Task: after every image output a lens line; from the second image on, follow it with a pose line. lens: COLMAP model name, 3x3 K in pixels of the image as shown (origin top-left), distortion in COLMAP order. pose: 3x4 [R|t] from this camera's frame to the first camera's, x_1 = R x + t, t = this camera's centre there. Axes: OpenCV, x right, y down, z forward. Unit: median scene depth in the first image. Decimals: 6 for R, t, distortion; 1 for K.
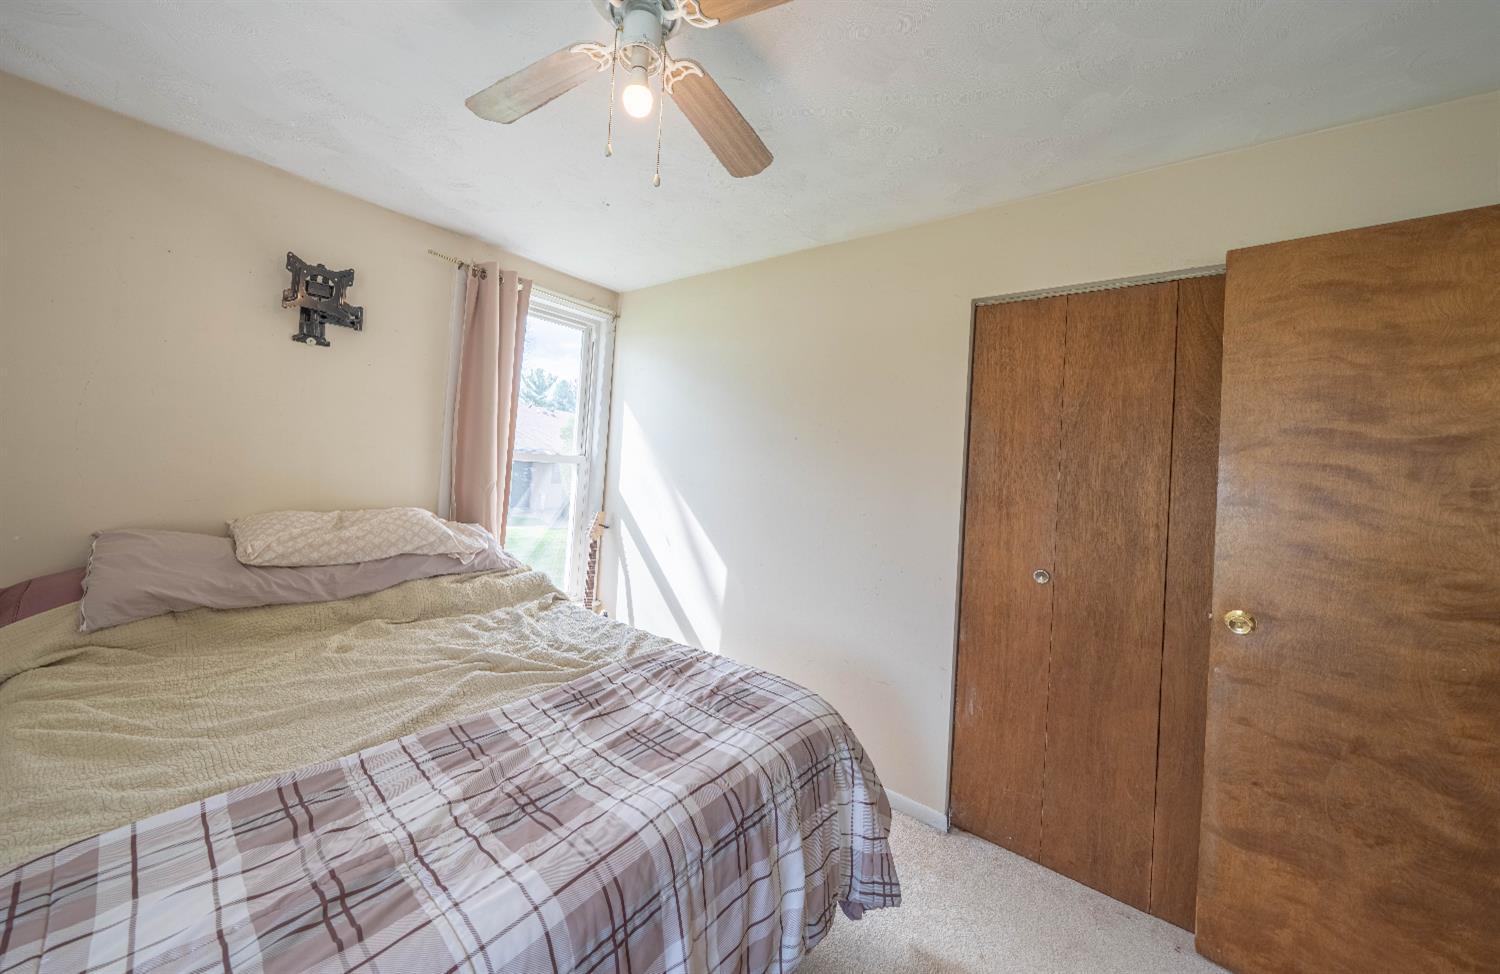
lens RADIAL K [[513.2, 0, 736.8], [0, 513.2, 454.6], [0, 0, 1]] dist [-0.002206, -0.000109]
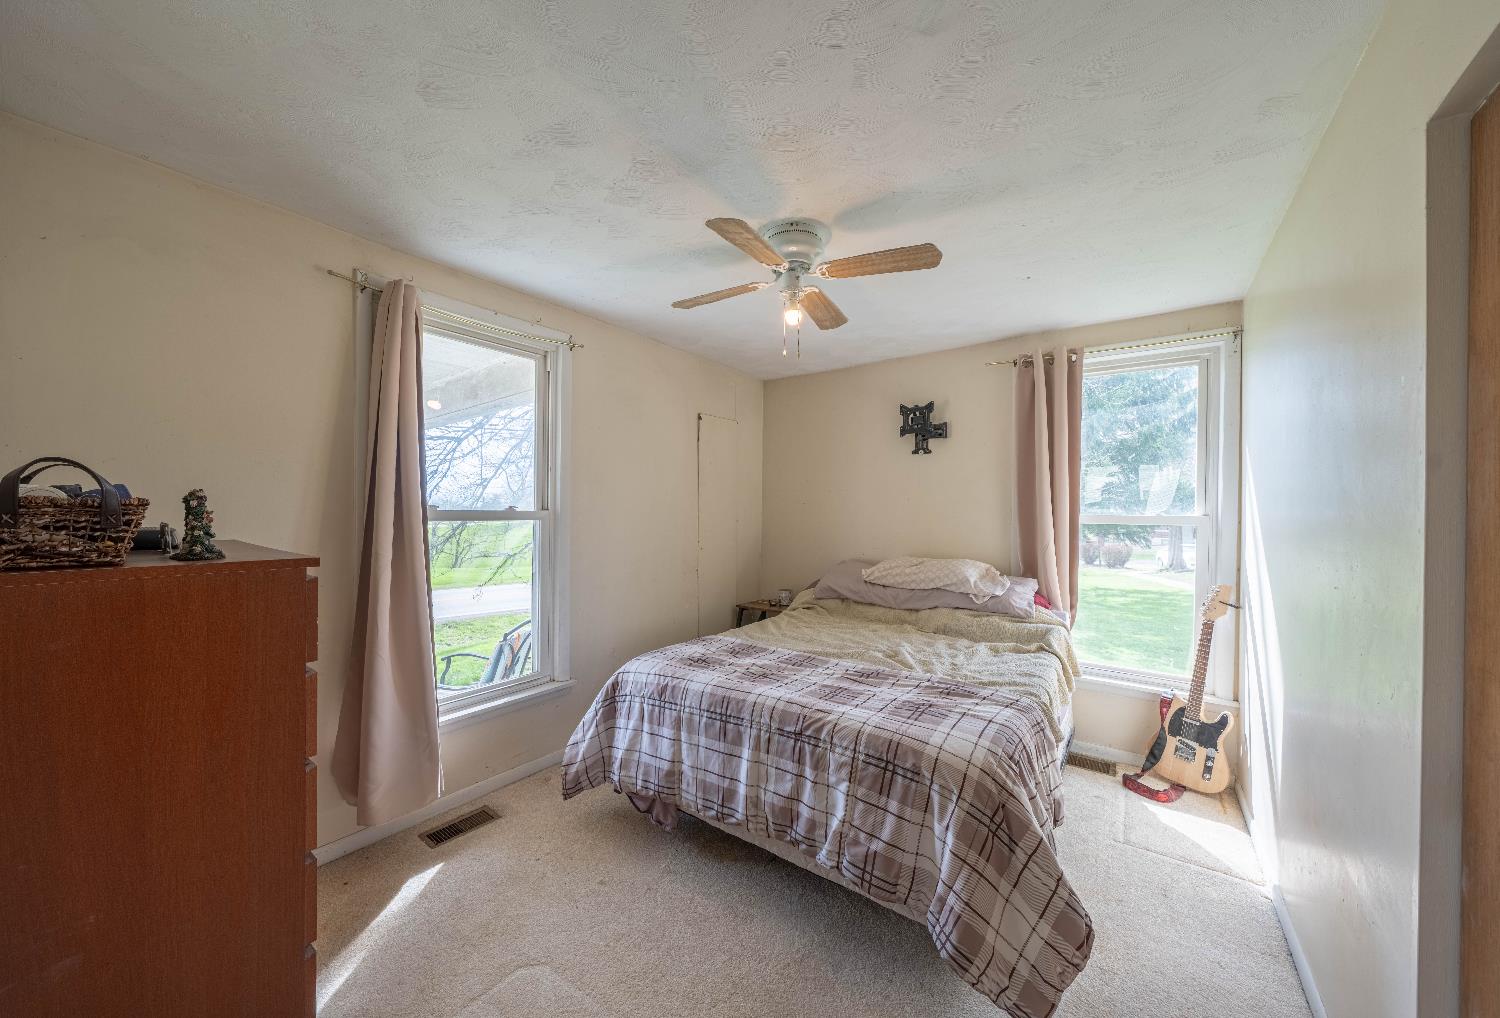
lens RADIAL K [[542.1, 0, 749.0], [0, 542.1, 509.5], [0, 0, 1]] dist [0.000516, -0.000009]
pose [[0.071590, -0.061668, -0.995526, 1.257942], [0.015295, 0.998037, -0.060724, 0.082374], [0.997317, -0.010879, 0.072393, 0.522801]]
